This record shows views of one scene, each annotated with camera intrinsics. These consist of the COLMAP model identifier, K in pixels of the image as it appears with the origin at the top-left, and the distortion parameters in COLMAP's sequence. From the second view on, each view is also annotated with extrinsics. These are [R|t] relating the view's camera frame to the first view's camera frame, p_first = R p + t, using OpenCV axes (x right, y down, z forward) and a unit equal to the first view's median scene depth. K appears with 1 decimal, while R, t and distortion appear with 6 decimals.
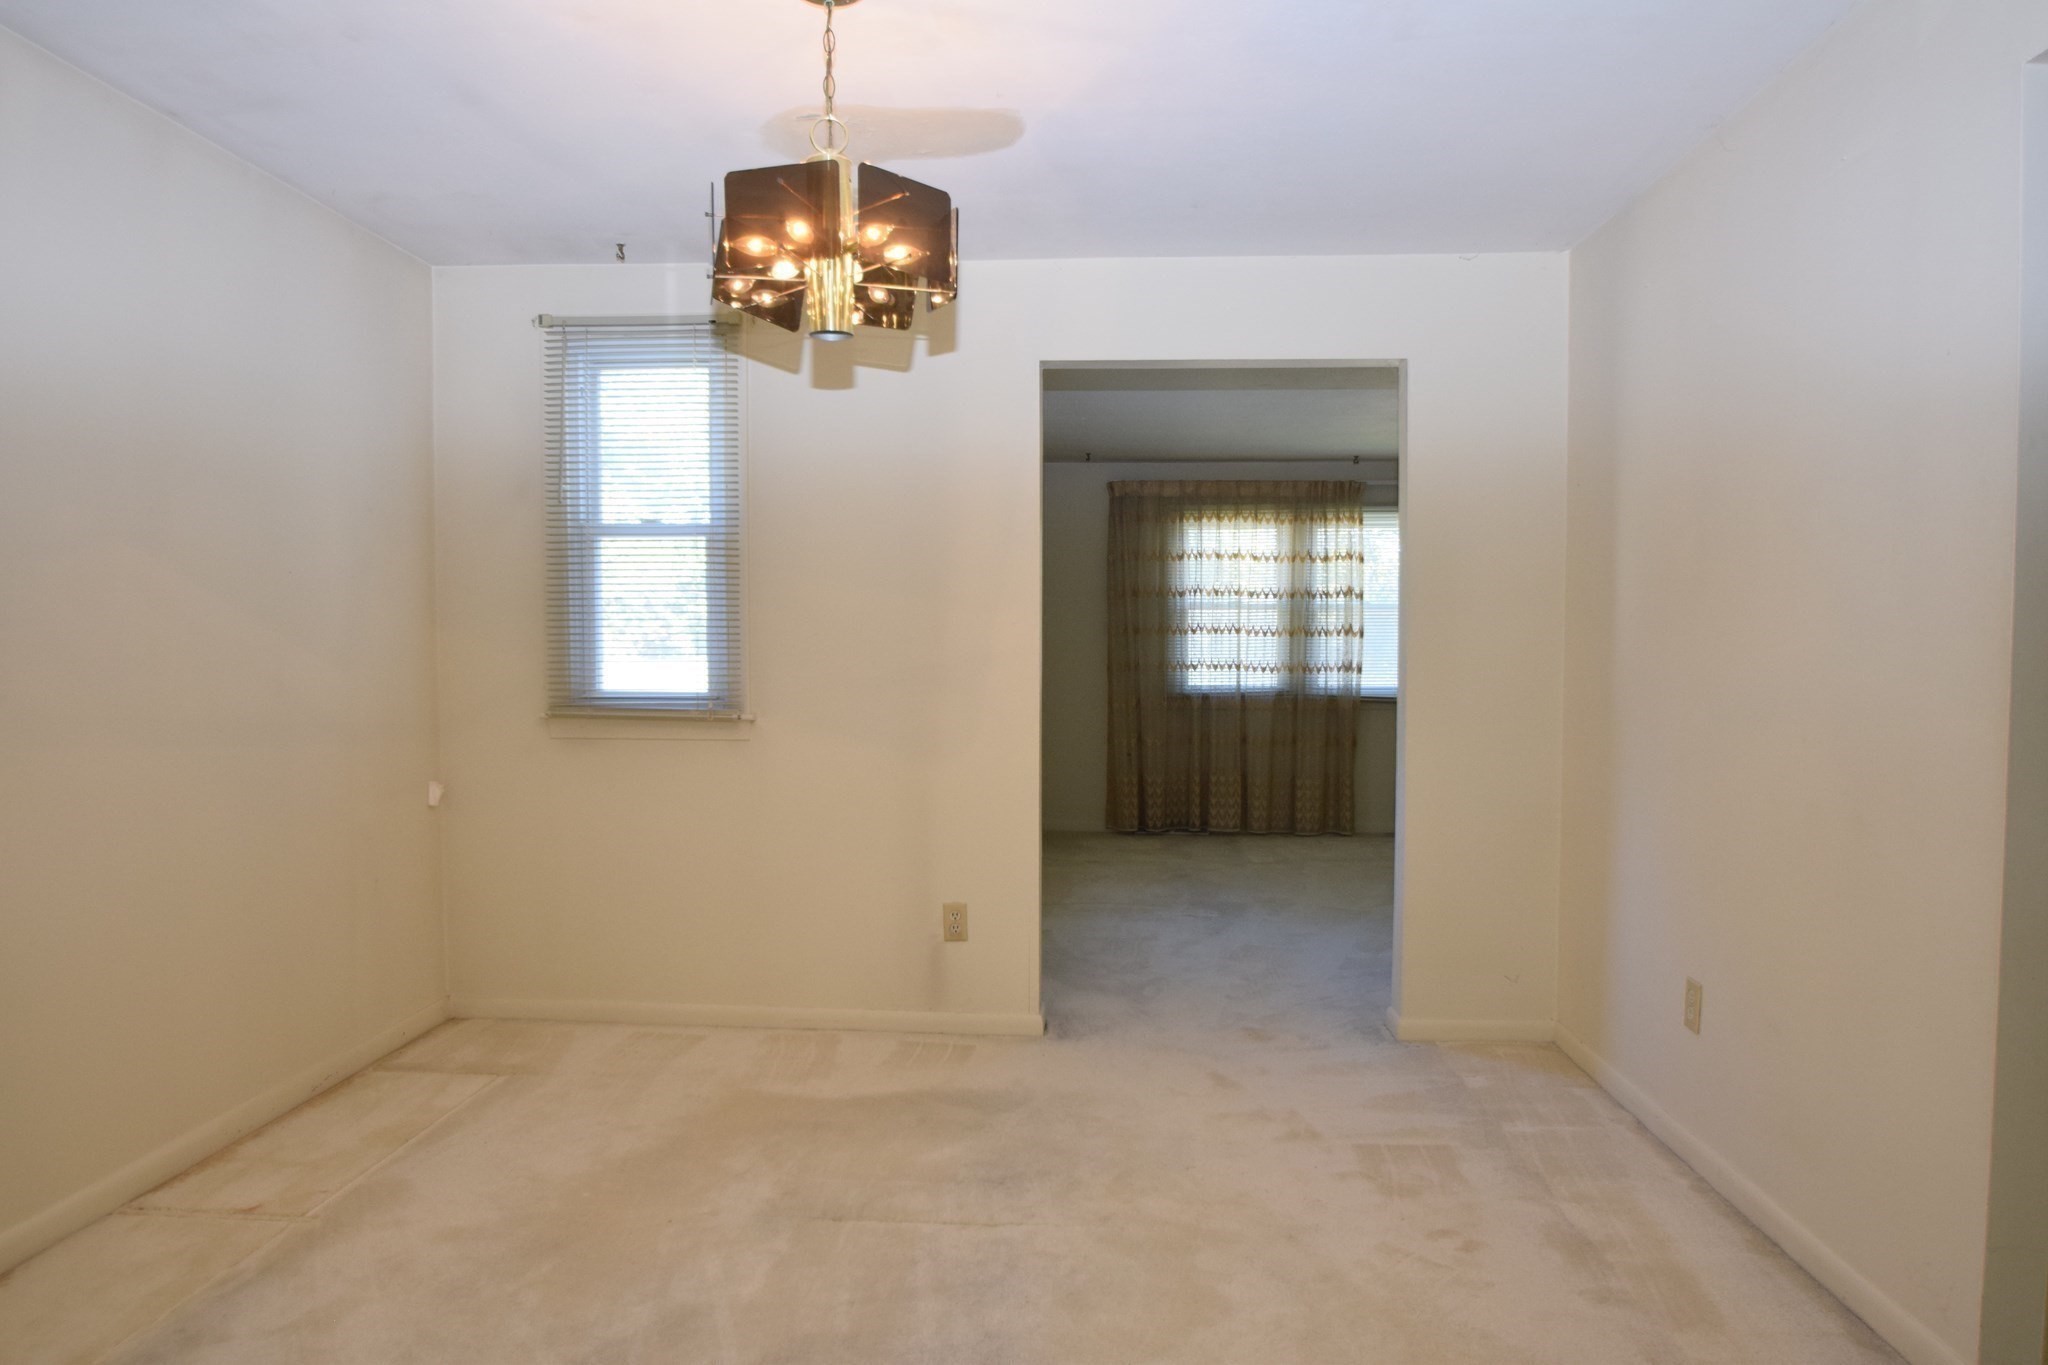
lens RADIAL K [[1266.7, 0, 1037.1], [0, 1266.7, 703.9], [0, 0, 1]] dist [-0.036374, -0.003302]
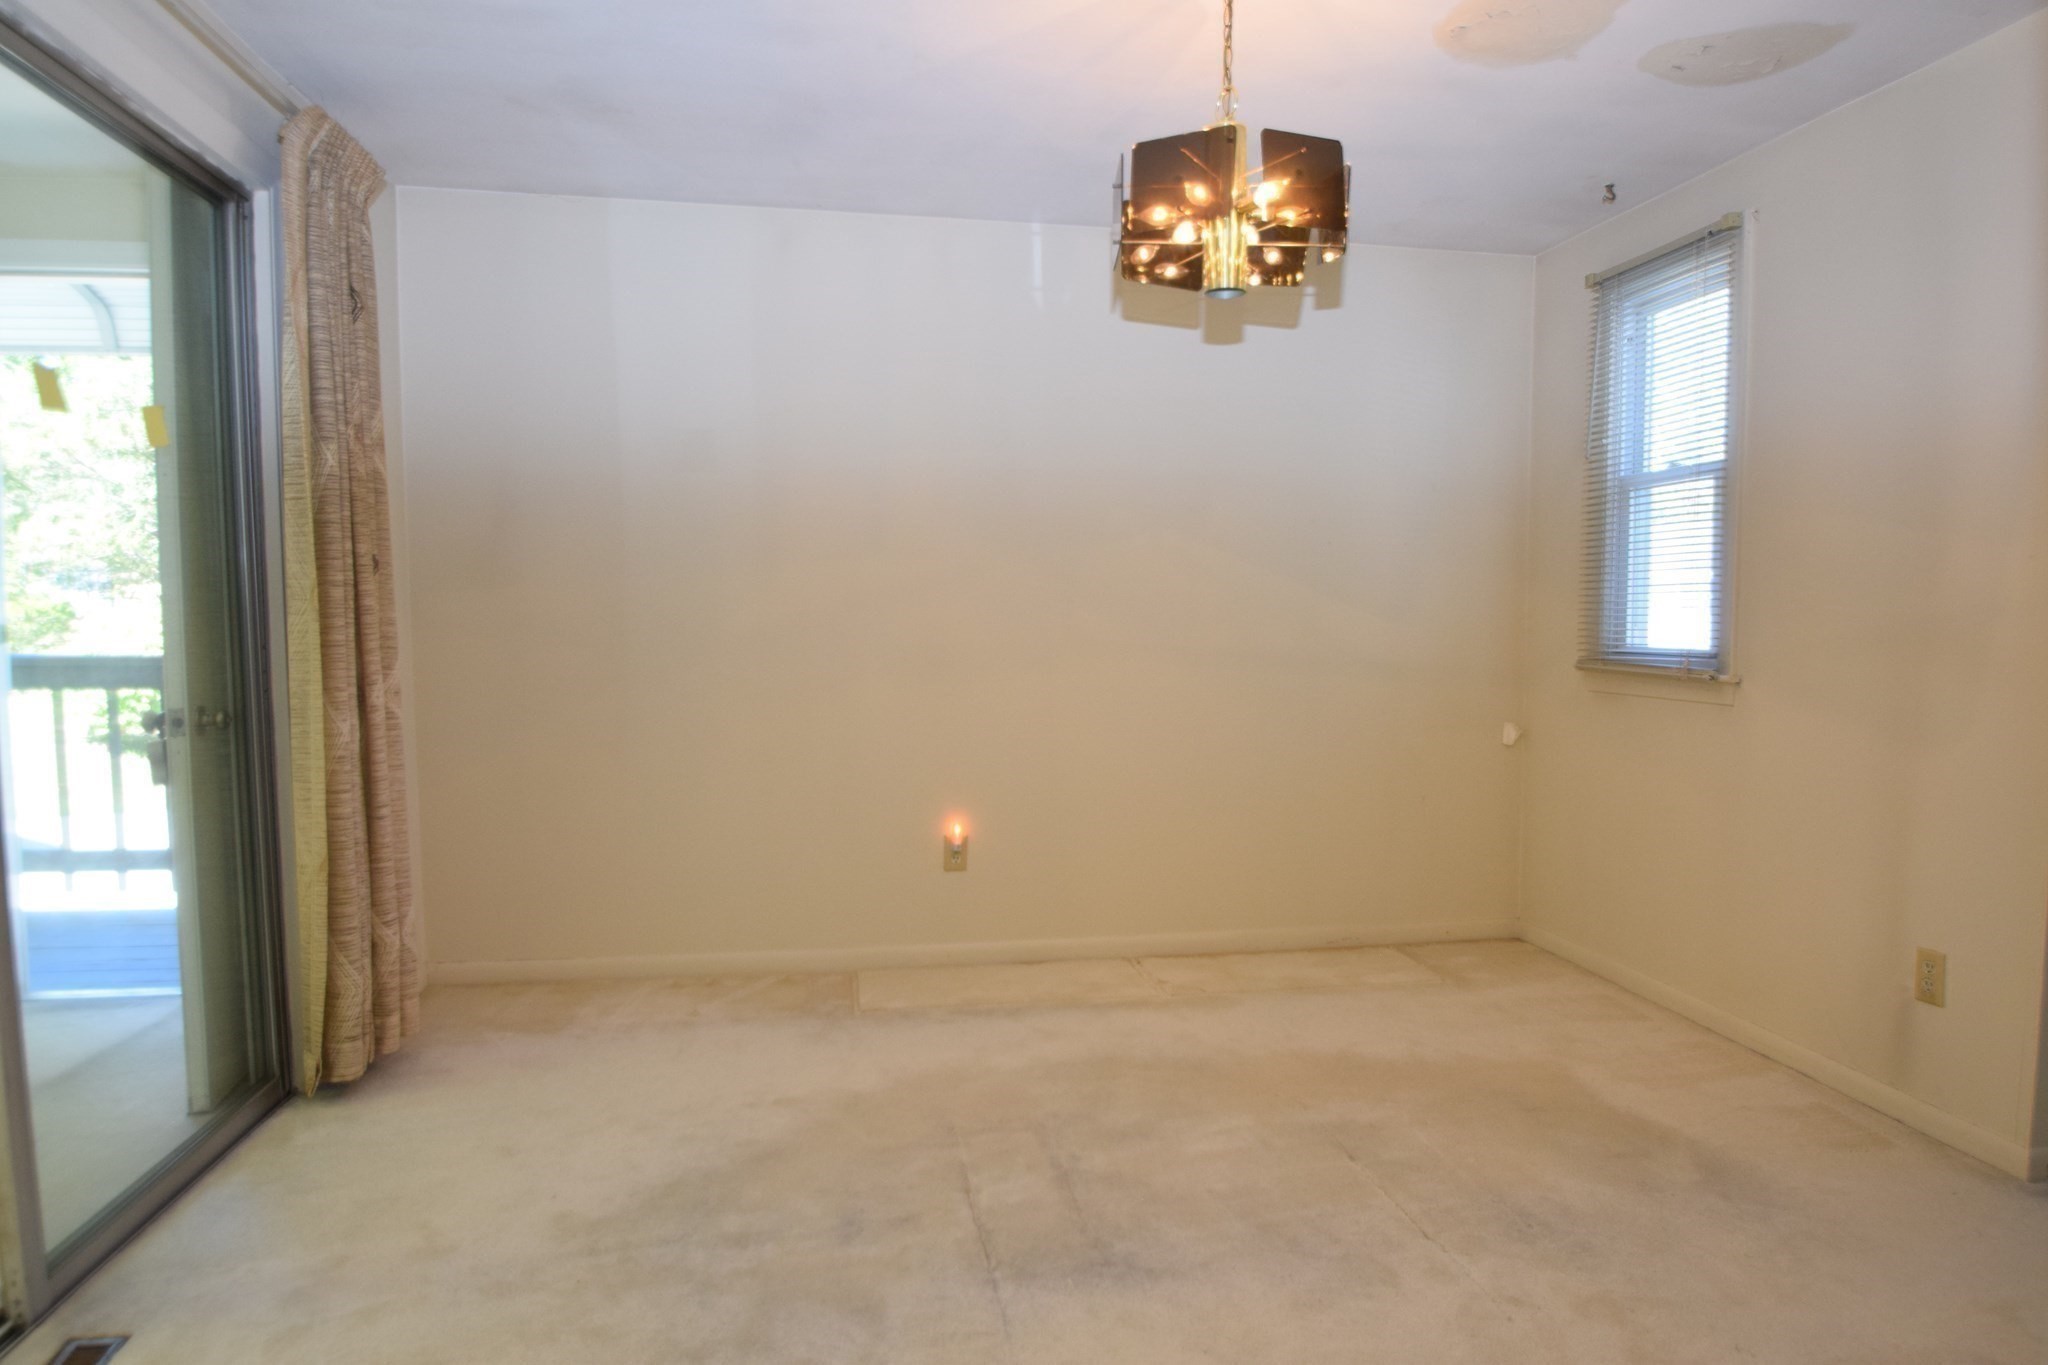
lens RADIAL K [[1189.6, 0, 1030.0], [0, 1189.6, 703.6], [0, 0, 1]] dist [-0.034365, -0.000717]
pose [[0.229536, 0.068550, -0.970883, 0.455909], [-0.048407, 0.997086, 0.058956, 0.003304], [0.972096, 0.033465, 0.232185, 0.348958]]
